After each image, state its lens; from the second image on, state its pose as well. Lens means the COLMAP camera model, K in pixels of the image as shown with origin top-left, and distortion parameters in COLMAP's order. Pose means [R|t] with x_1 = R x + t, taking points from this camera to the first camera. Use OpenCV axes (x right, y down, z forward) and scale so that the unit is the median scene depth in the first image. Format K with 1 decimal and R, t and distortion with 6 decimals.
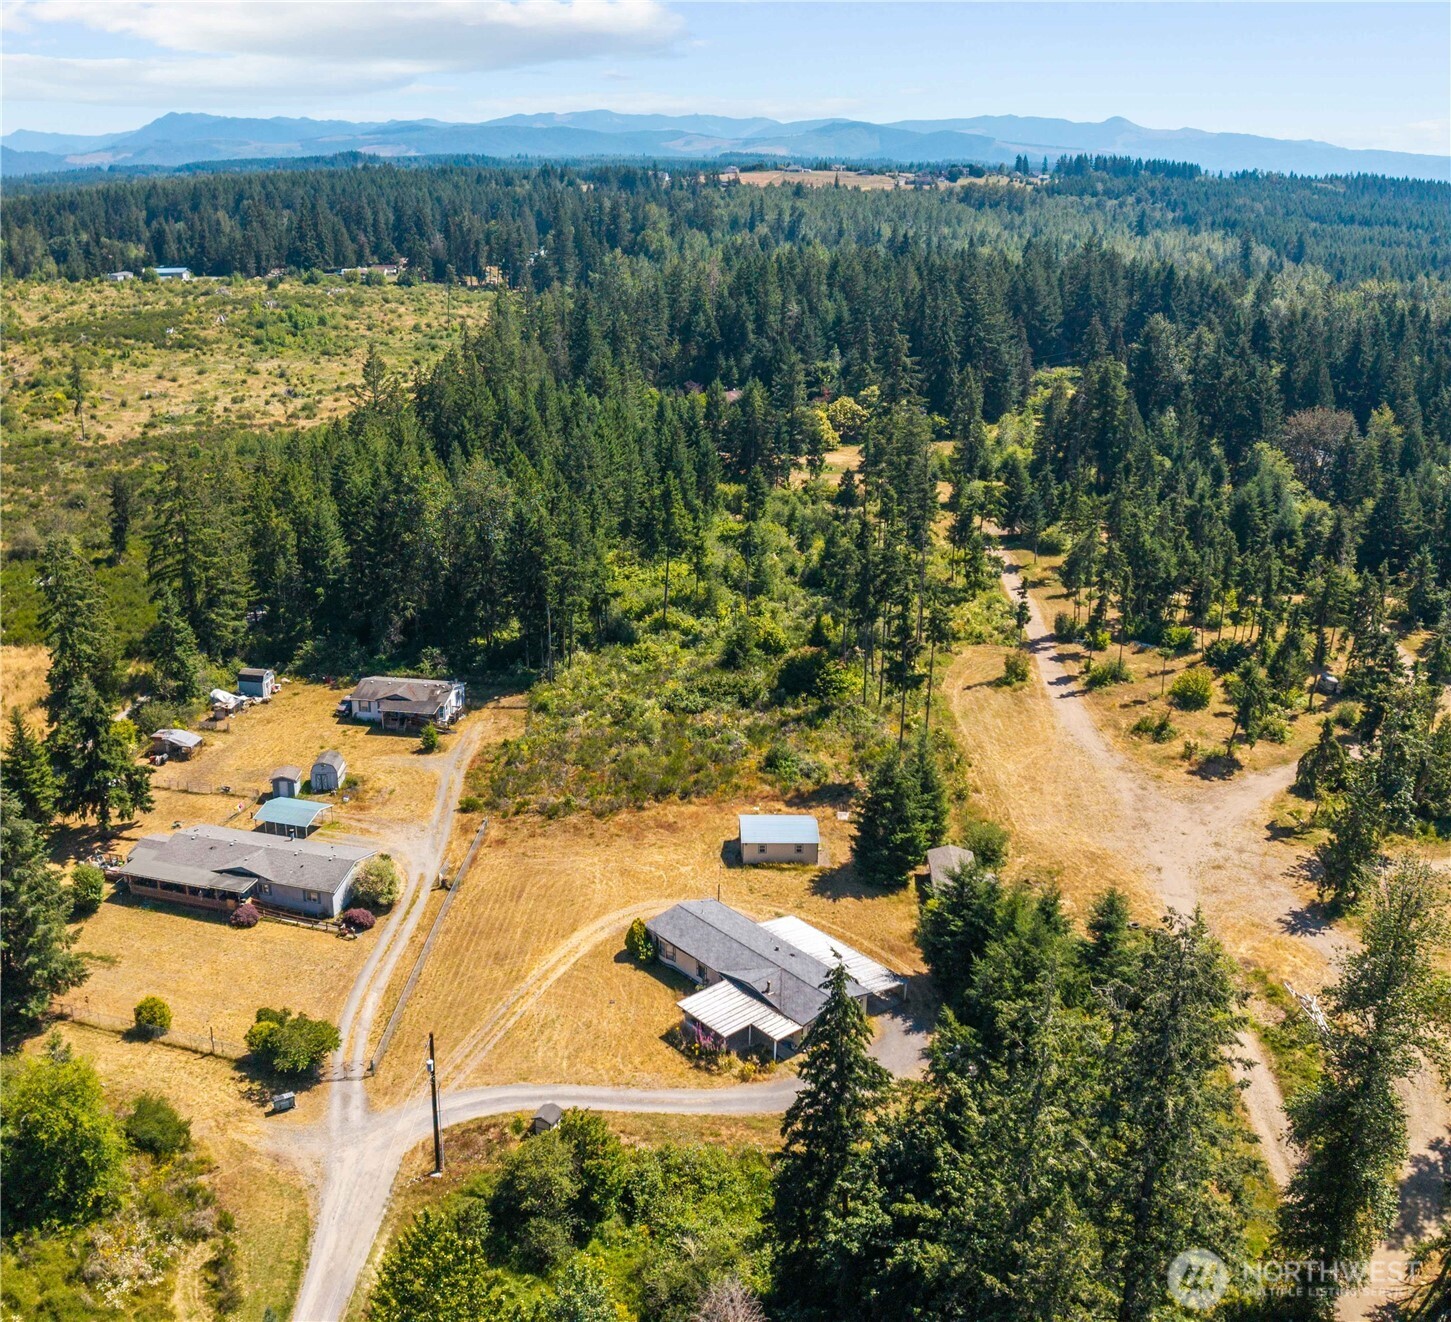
lens RADIAL K [[1126.1, 0, 725.5], [0, 1126.1, 661.0], [0, 0, 1]] dist [-0.067216, -0.001465]
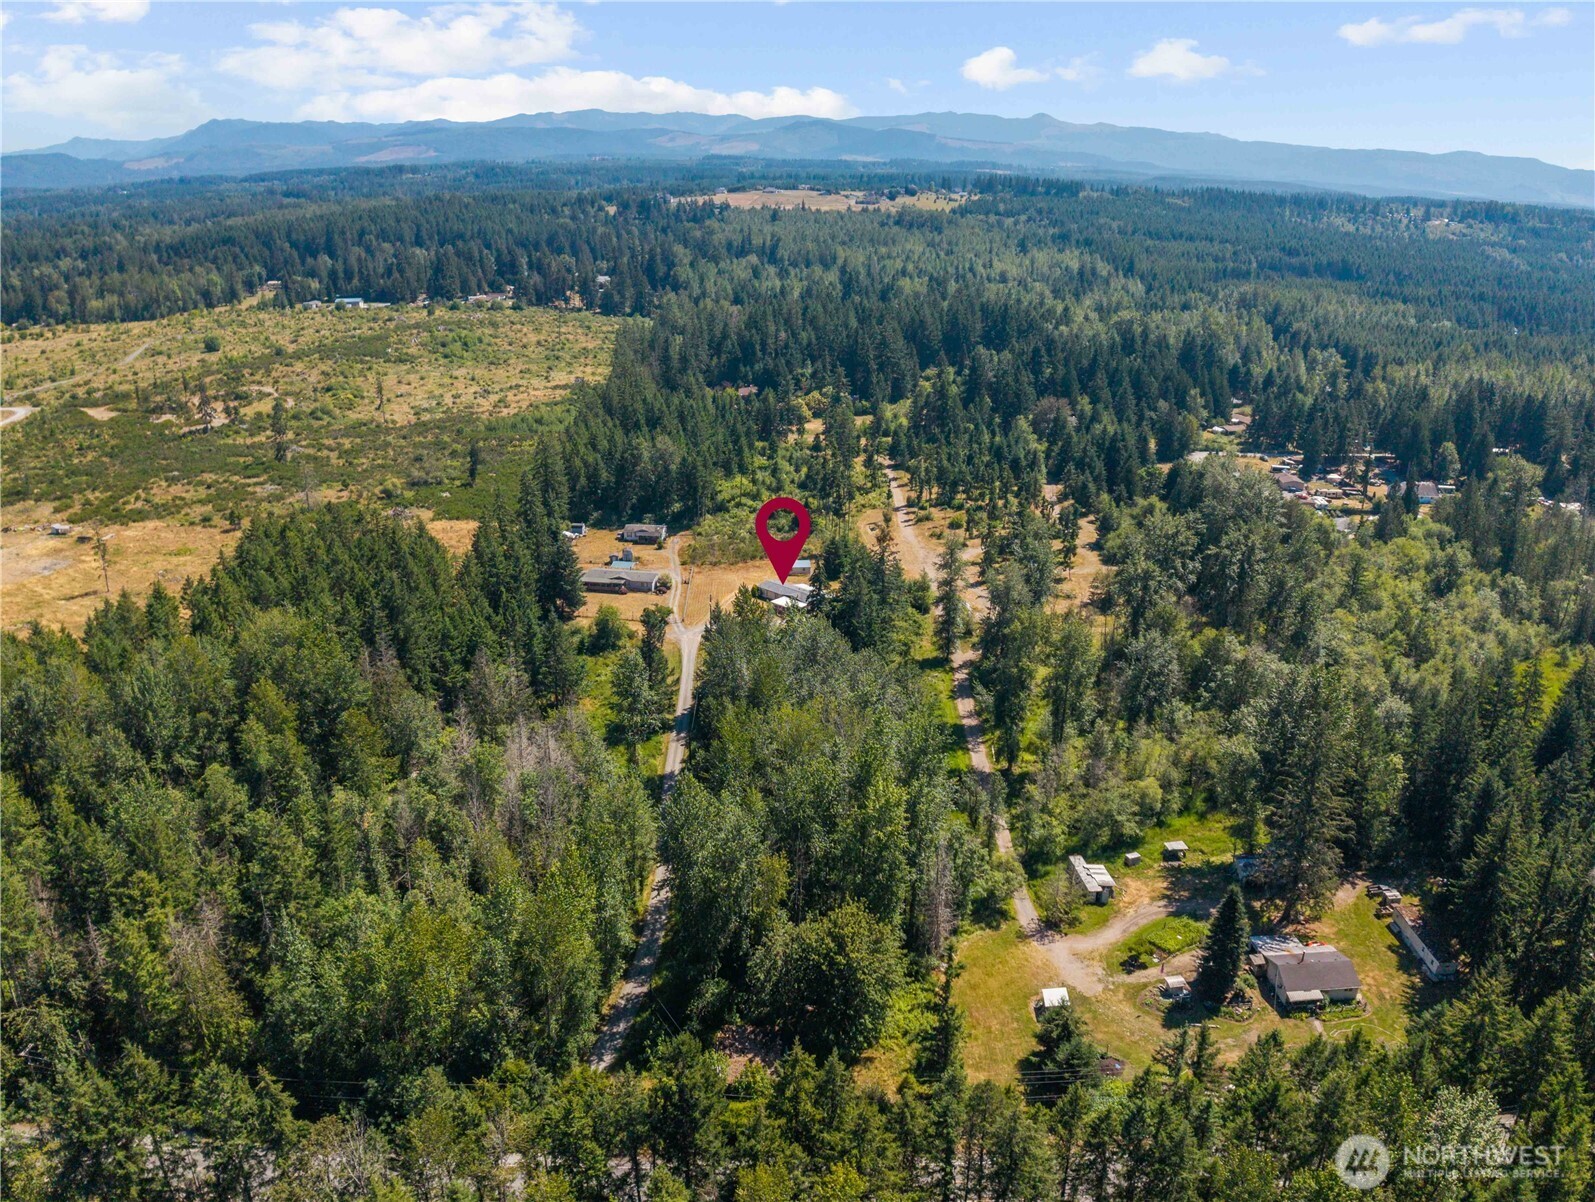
lens RADIAL K [[1121.2, 0, 797.5], [0, 1121.2, 601.0], [0, 0, 1]] dist [-0.158045, 0.002187]
pose [[0.995977, -0.030448, 0.084273, -0.115915], [0.030714, 0.999526, -0.001864, 0.147763], [-0.084176, 0.004445, 0.996441, -1.106132]]
